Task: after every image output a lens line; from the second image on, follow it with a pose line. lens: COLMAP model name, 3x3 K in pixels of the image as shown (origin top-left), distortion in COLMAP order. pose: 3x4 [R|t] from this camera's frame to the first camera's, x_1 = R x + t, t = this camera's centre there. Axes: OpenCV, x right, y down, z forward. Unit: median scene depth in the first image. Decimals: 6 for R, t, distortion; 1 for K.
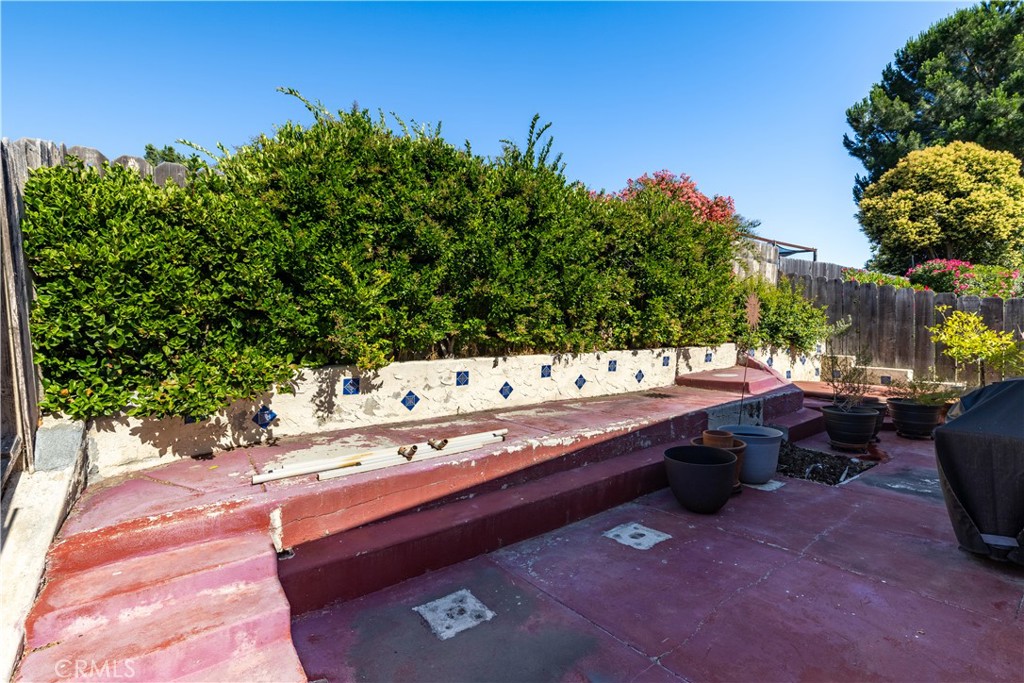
lens RADIAL K [[470.4, 0, 512.9], [0, 470.4, 339.6], [0, 0, 1]] dist [0.004745, -0.000001]
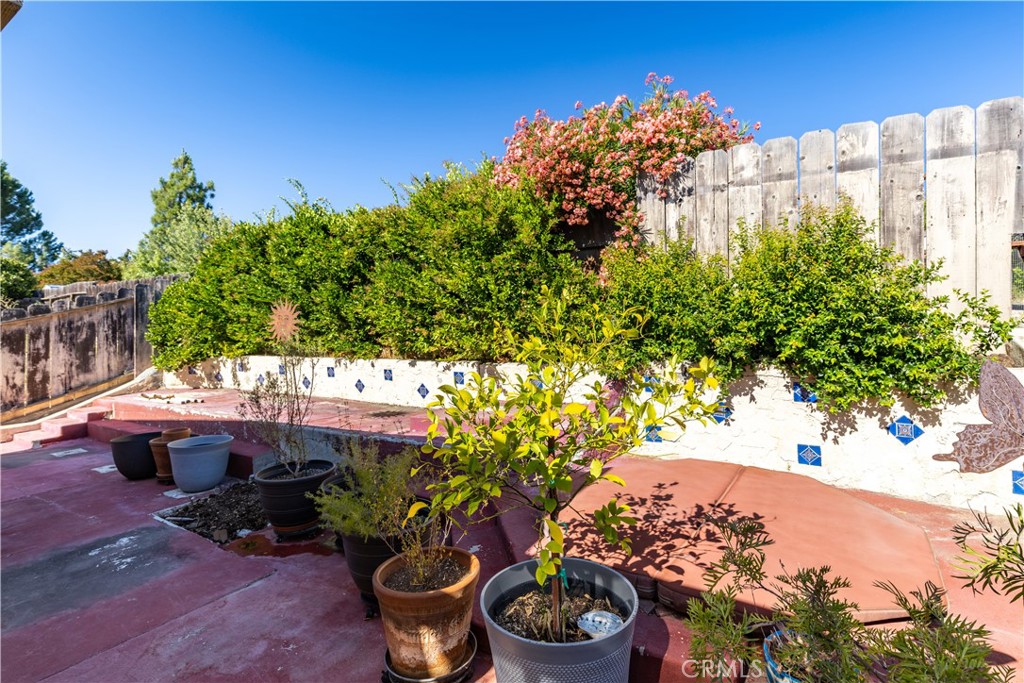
lens RADIAL K [[470.4, 0, 512.9], [0, 470.4, 338.6], [0, 0, 1]] dist [0.004745, -0.000001]
pose [[0.376500, 0.017122, -0.926258, 1.291159], [-0.012158, 0.999834, 0.013540, -0.037280], [0.926337, 0.006163, 0.376646, 0.935930]]
